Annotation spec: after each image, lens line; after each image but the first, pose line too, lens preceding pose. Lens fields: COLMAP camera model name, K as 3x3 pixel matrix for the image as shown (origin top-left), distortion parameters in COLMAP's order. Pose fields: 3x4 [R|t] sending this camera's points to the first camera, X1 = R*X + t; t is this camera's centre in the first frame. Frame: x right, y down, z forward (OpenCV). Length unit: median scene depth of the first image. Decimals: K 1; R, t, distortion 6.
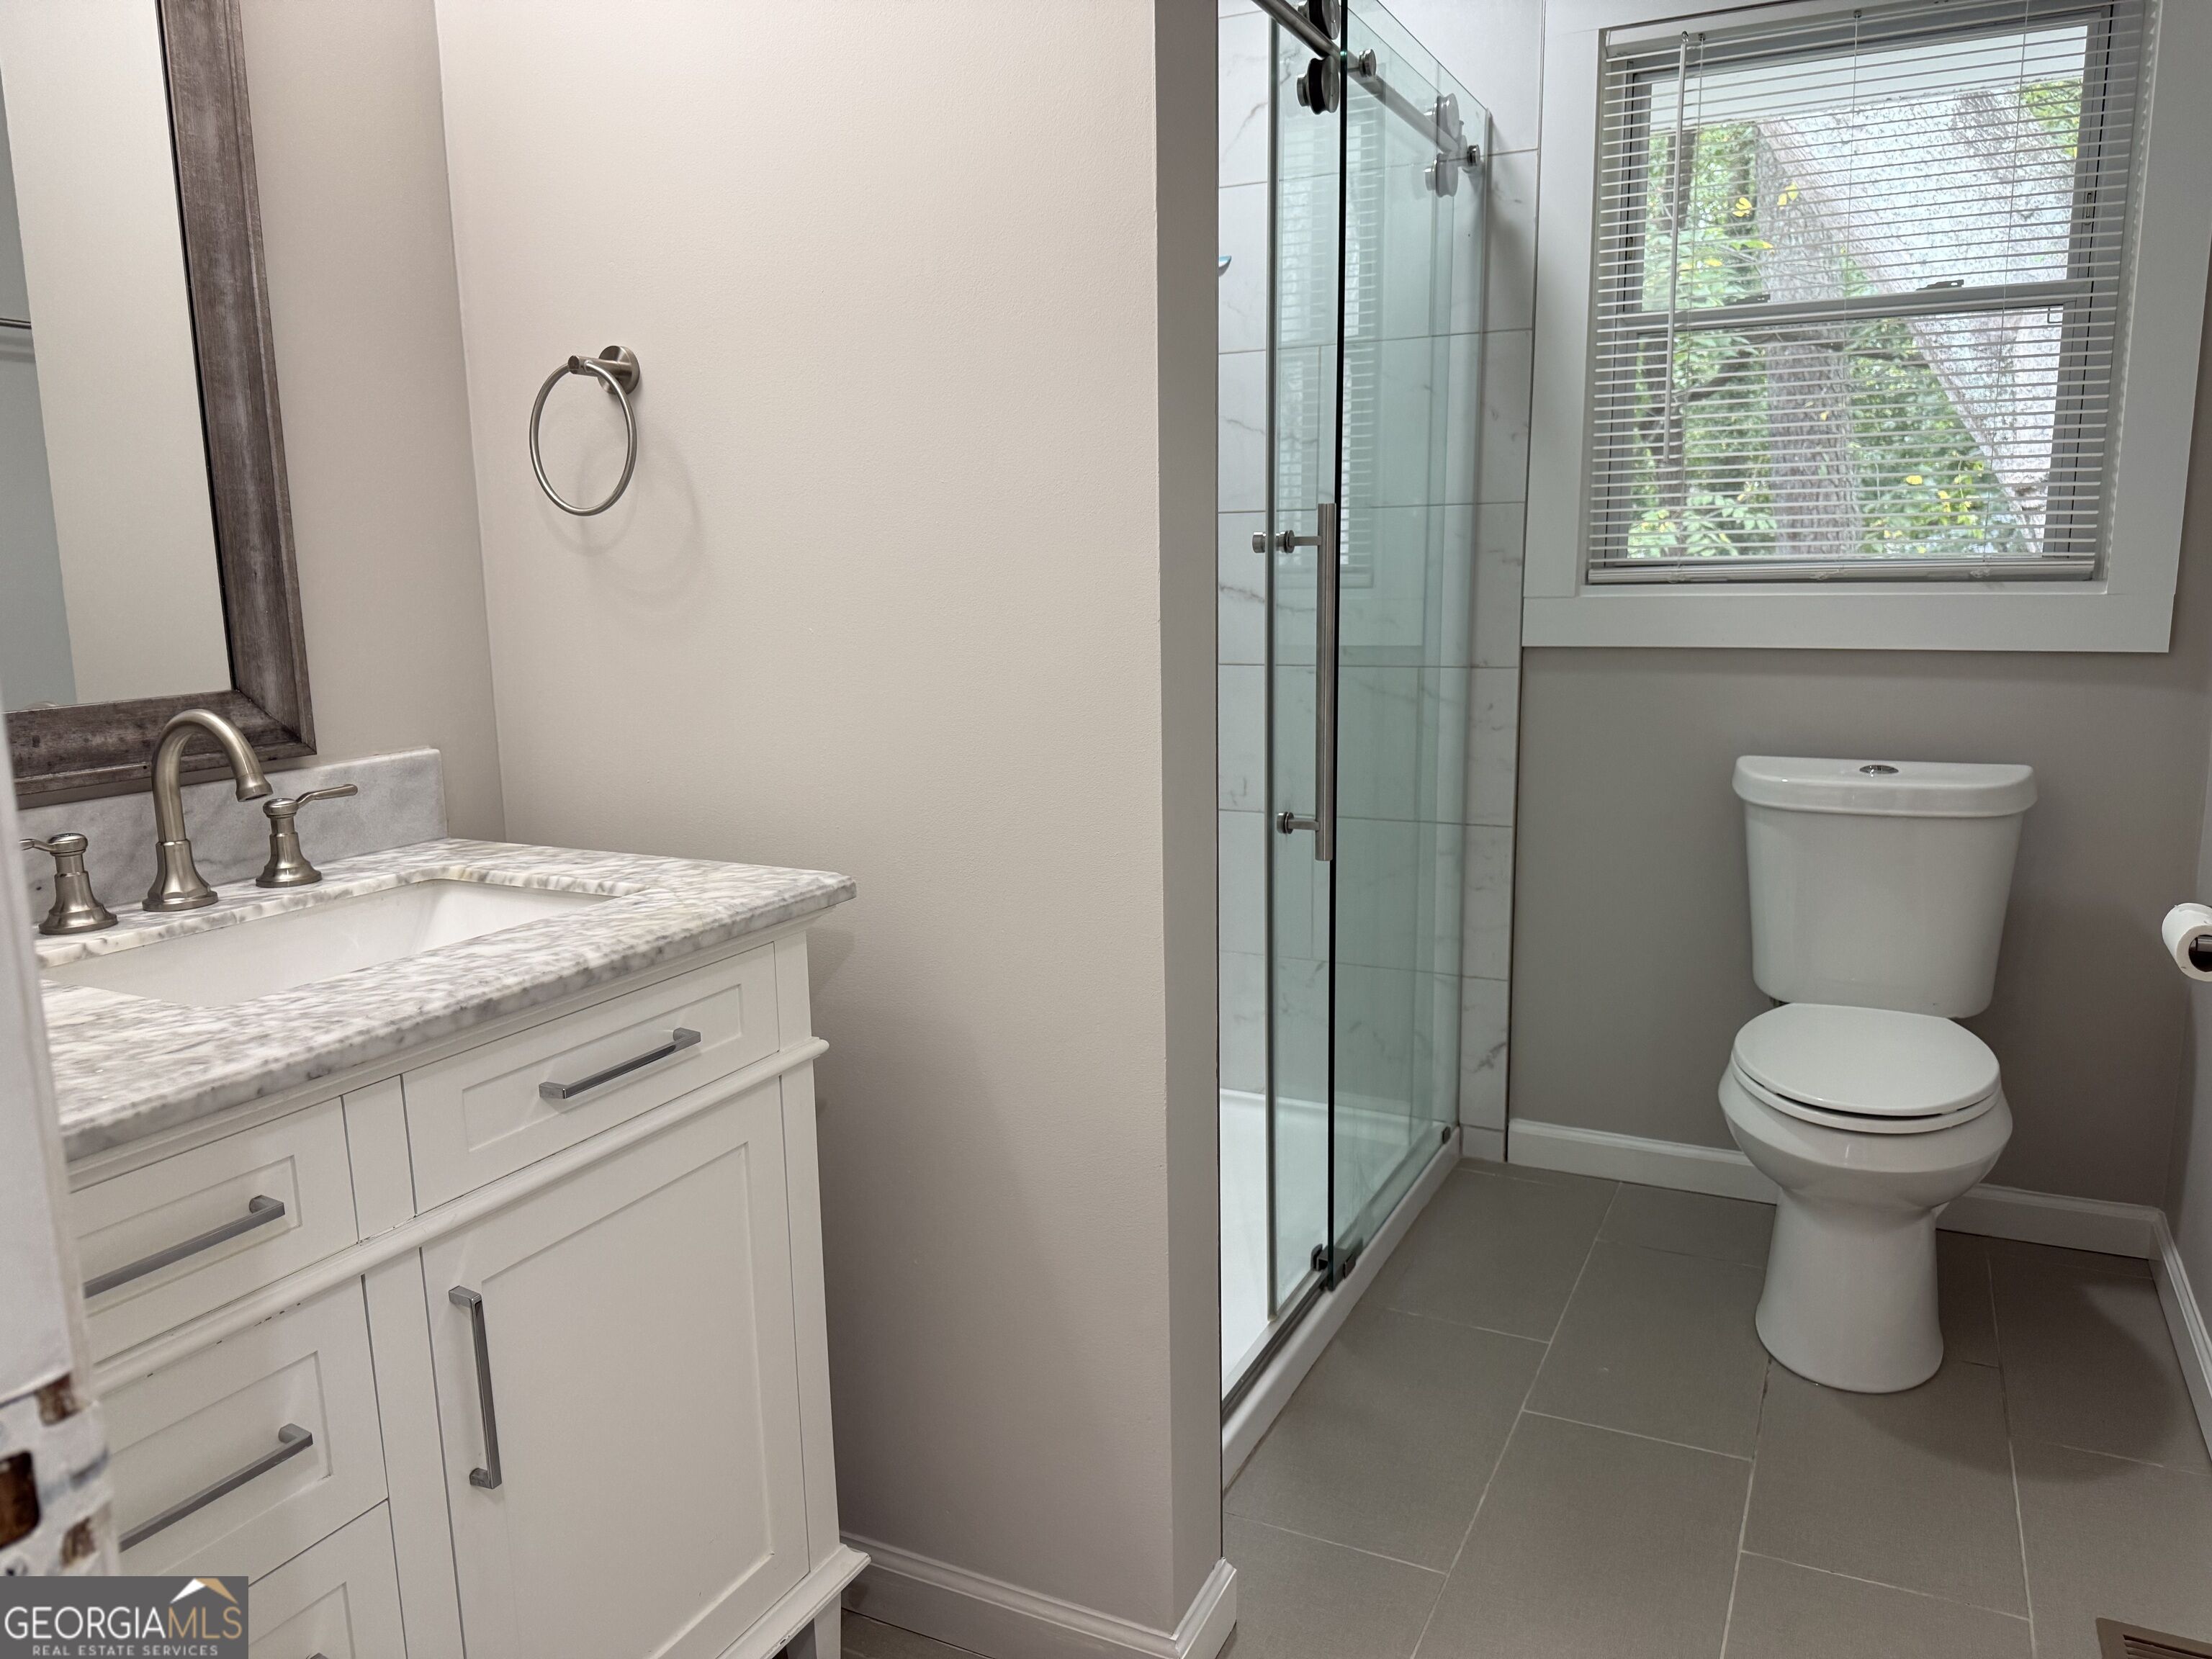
lens RADIAL K [[1566.5, 0, 1106.7], [0, 1566.5, 833.6], [0, 0, 1]] dist [0.001307, -0.005177]
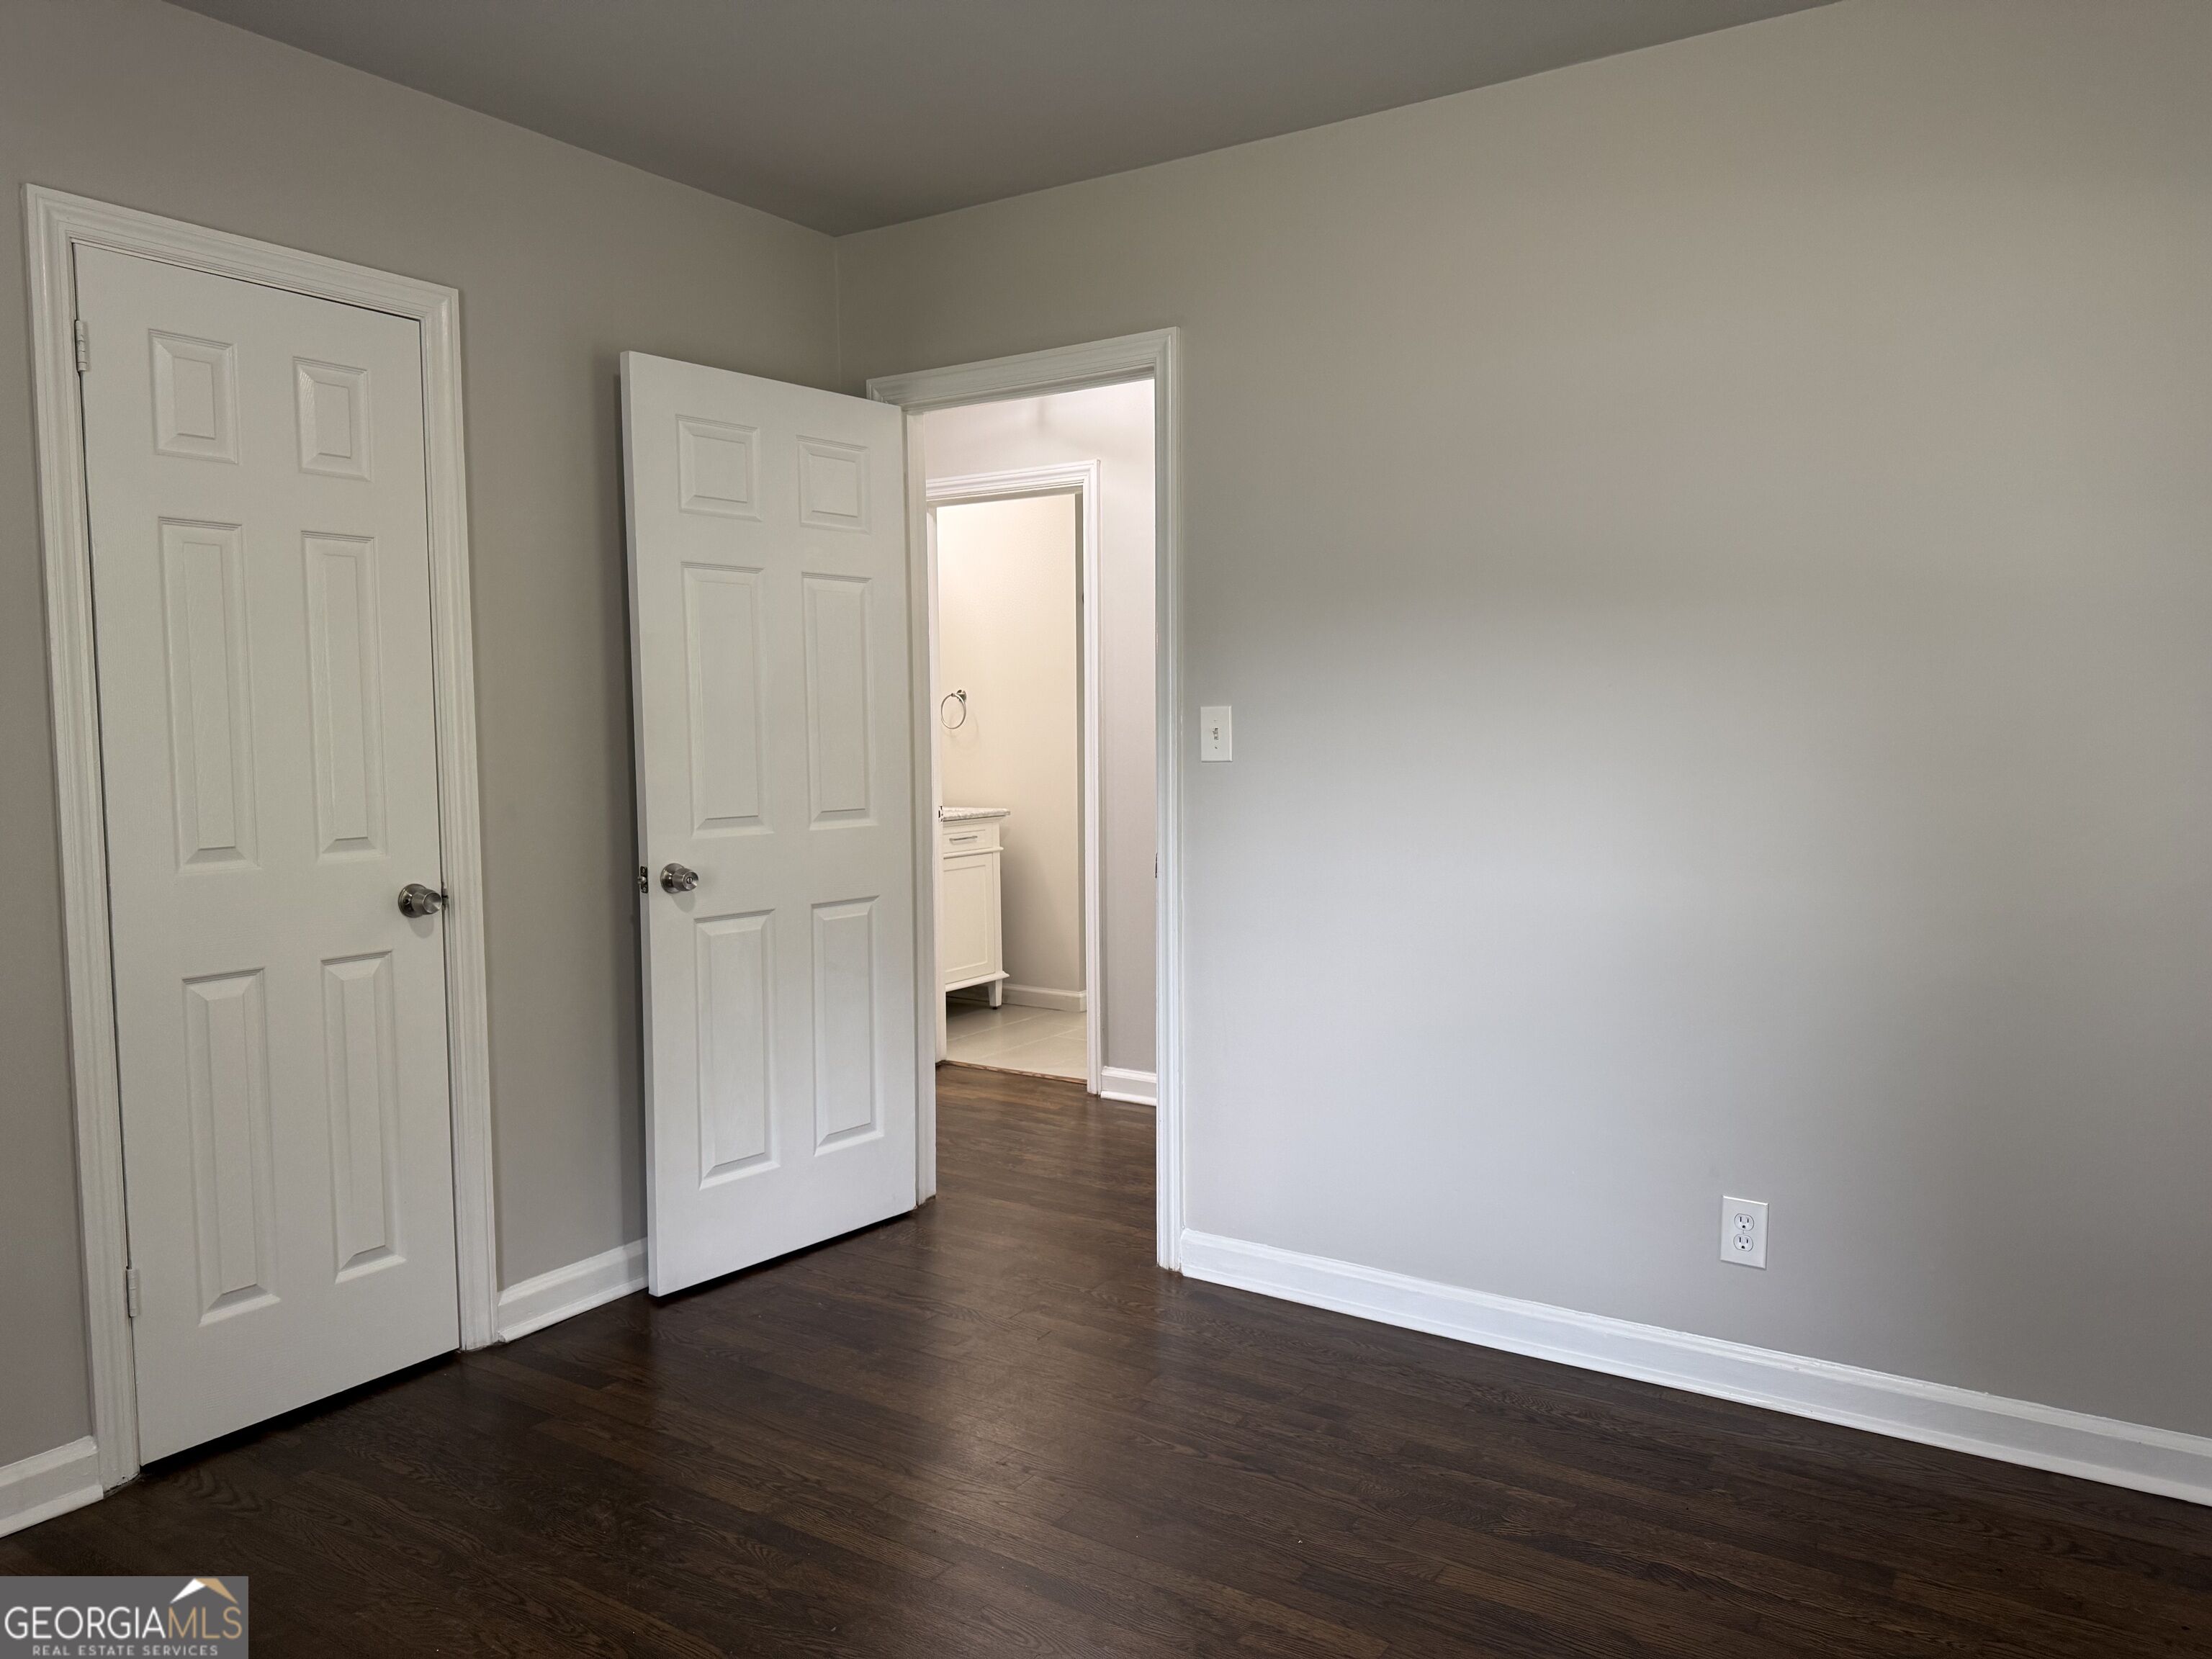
lens RADIAL K [[1566.5, 0, 1106.3], [0, 1566.5, 828.0], [0, 0, 1]] dist [0.001307, -0.005177]
pose [[0.989734, 0.021085, -0.141356, 0.719080], [-0.034023, 0.995384, -0.089743, 0.450634], [0.138811, 0.093631, 0.985883, -3.261589]]
